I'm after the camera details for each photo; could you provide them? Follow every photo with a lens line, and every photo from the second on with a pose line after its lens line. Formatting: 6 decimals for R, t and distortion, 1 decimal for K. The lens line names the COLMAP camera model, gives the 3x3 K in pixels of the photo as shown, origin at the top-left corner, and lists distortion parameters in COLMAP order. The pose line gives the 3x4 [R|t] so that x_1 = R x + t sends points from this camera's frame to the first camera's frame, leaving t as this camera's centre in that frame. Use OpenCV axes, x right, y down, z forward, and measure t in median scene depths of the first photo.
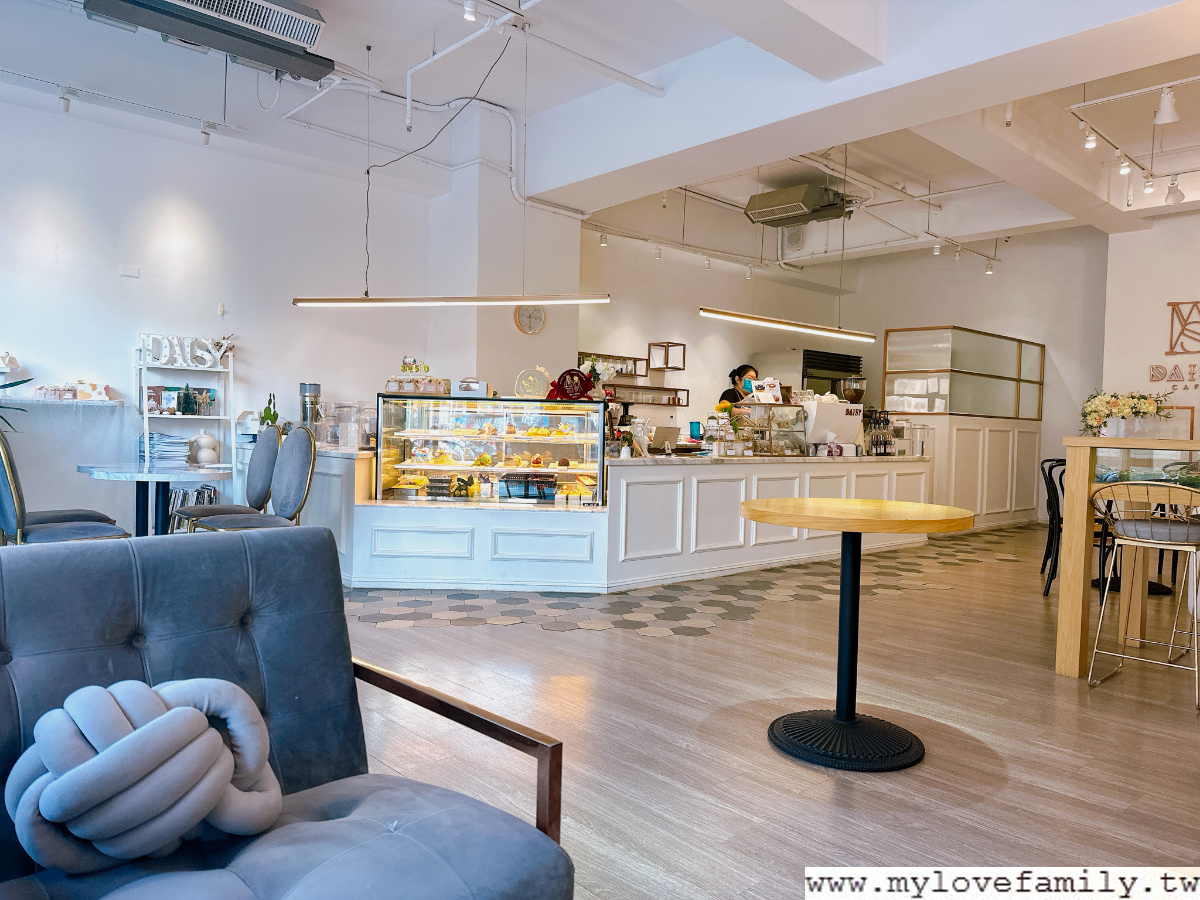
lens RADIAL K [[841.9, 0, 596.6], [0, 841.9, 456.9], [0, 0, 1]] dist [0.001338, -0.021766]
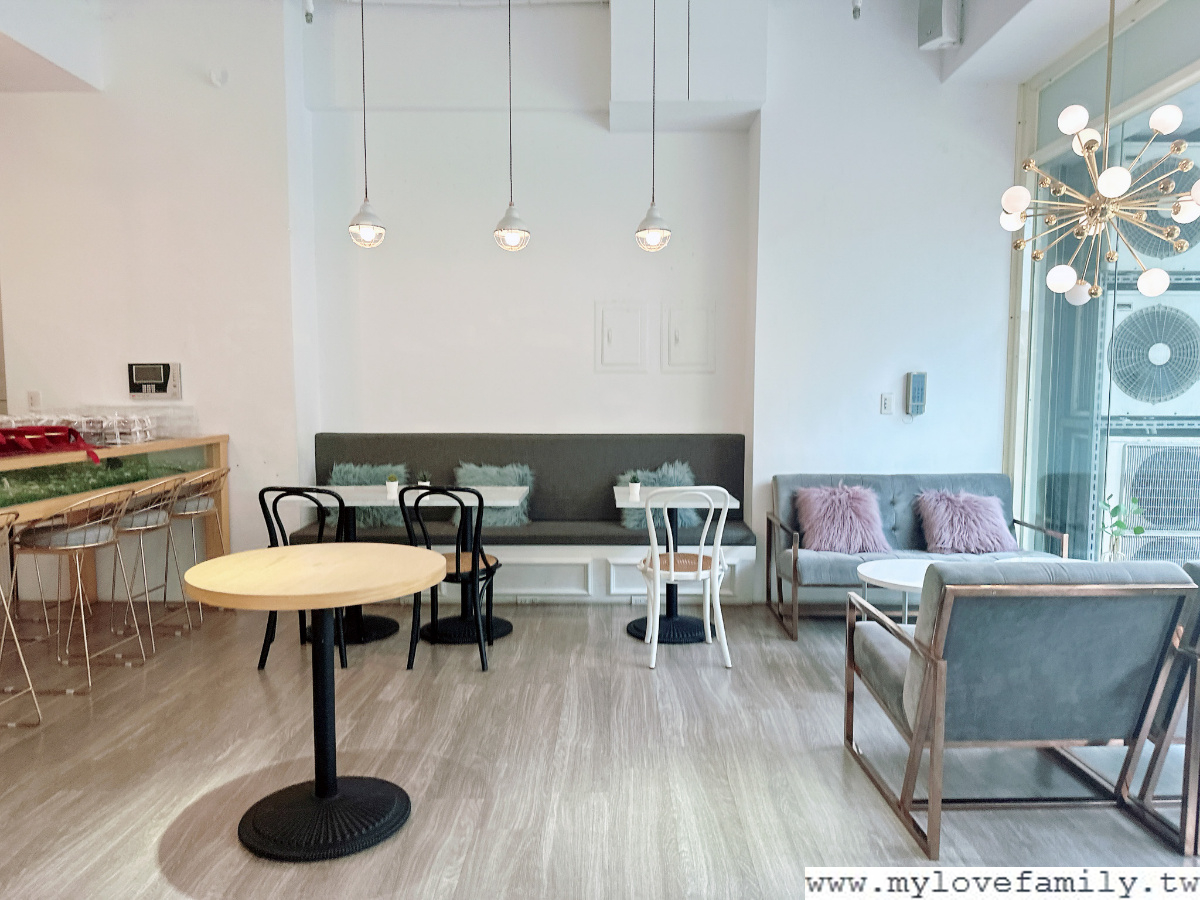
lens RADIAL K [[841.9, 0, 601.0], [0, 841.9, 453.8], [0, 0, 1]] dist [0.001338, -0.021766]
pose [[-0.734167, -0.075646, 0.674742, -0.574025], [0.000387, 0.993727, 0.111829, -0.177975], [-0.678969, 0.082362, -0.729533, 1.600359]]
